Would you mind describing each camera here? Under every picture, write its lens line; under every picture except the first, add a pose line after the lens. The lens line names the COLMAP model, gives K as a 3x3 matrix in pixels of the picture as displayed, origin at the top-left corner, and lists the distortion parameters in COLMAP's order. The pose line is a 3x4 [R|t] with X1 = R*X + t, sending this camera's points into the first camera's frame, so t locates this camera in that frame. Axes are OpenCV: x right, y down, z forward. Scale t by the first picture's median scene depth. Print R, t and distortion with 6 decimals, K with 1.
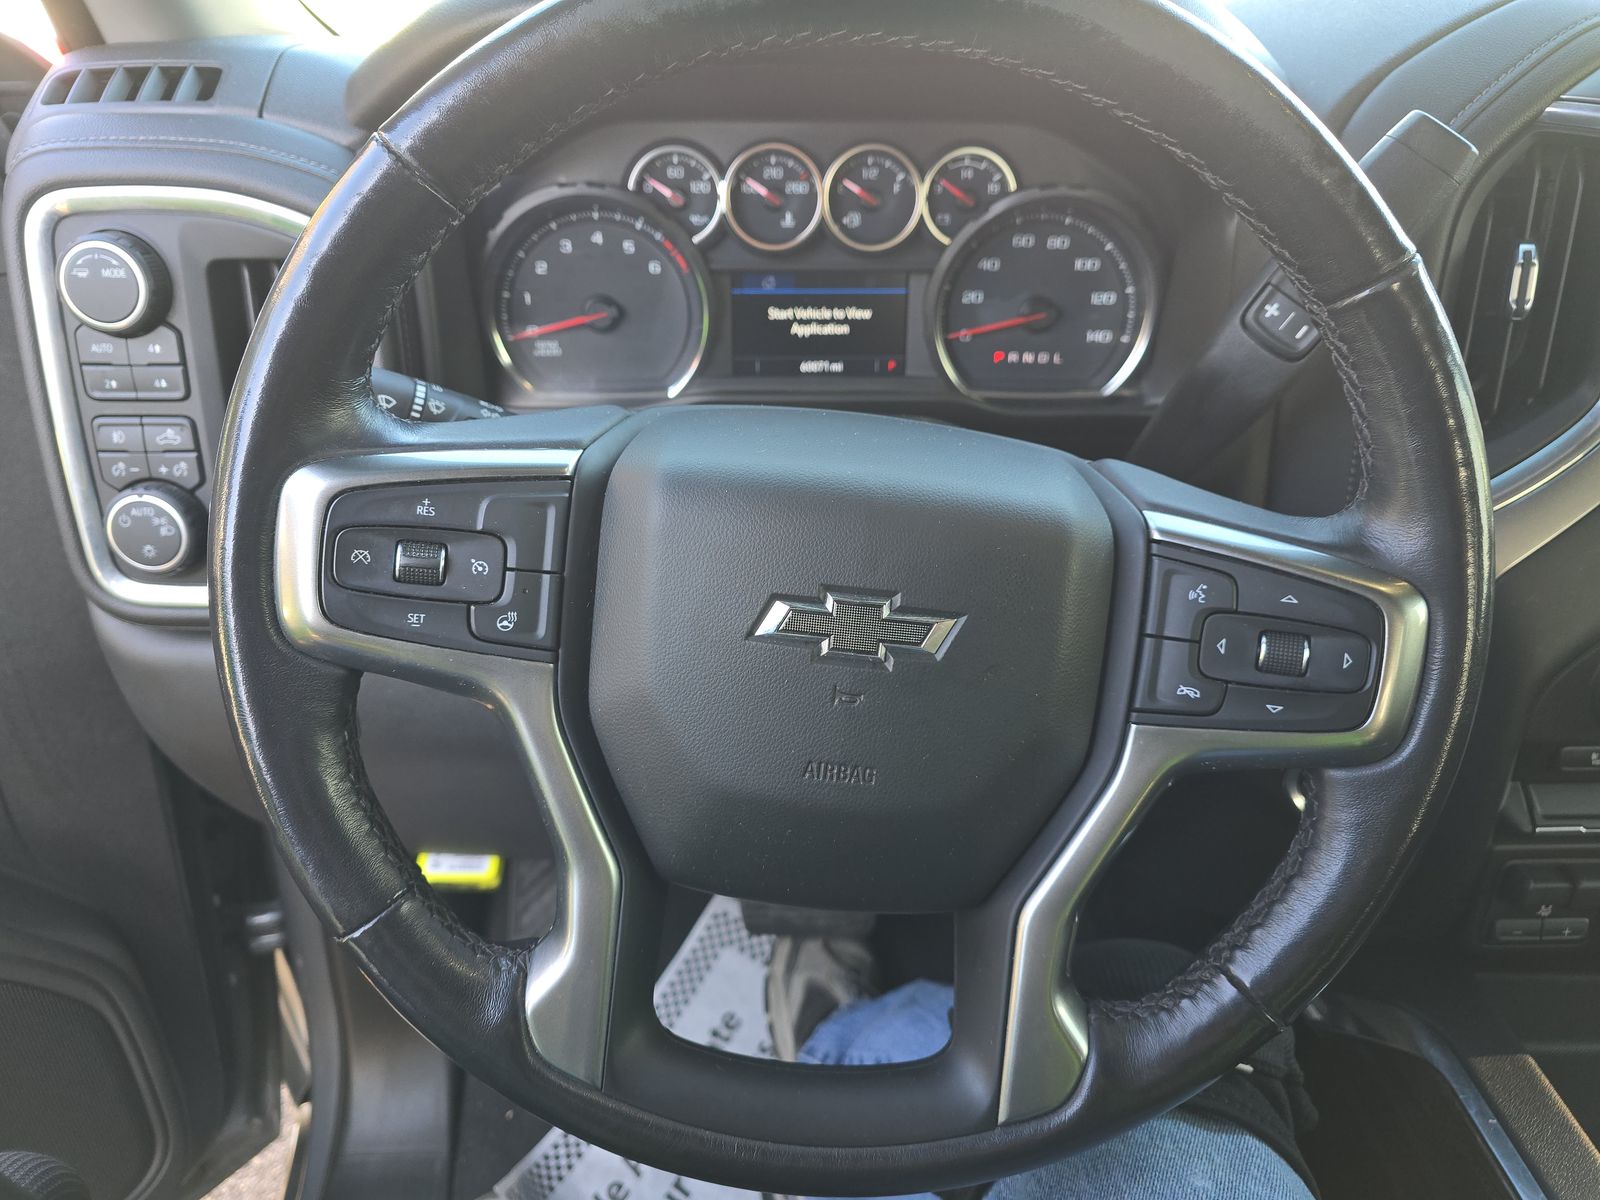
lens RADIAL K [[1093.1, 0, 800.0], [0, 1093.1, 600.0], [0, 0, 1]] dist [0.054225, -0.040265]
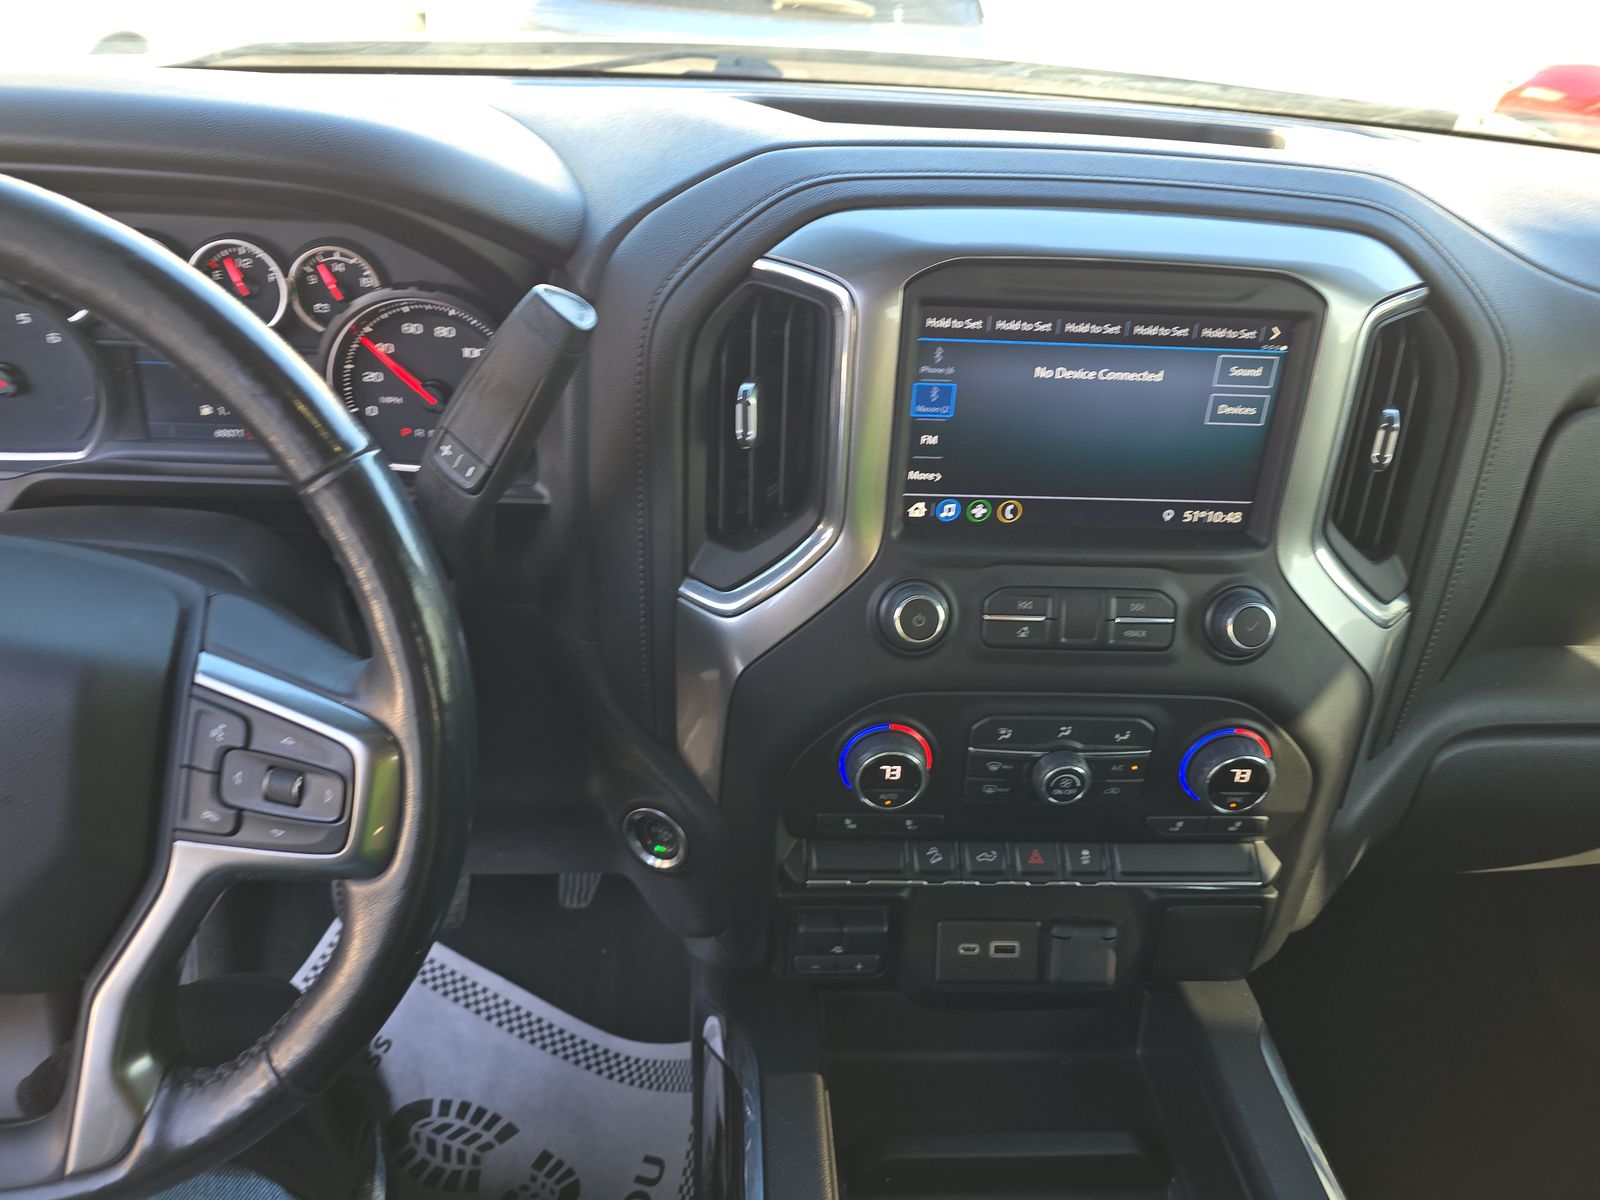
lens RADIAL K [[1093.1, 0, 800.0], [0, 1093.1, 600.0], [0, 0, 1]] dist [0.054225, -0.040265]
pose [[0.998791, 0.027857, 0.040497, 0.594984], [-0.030164, 0.997888, 0.057529, -0.148152], [-0.038809, -0.058681, 0.997522, -0.110871]]
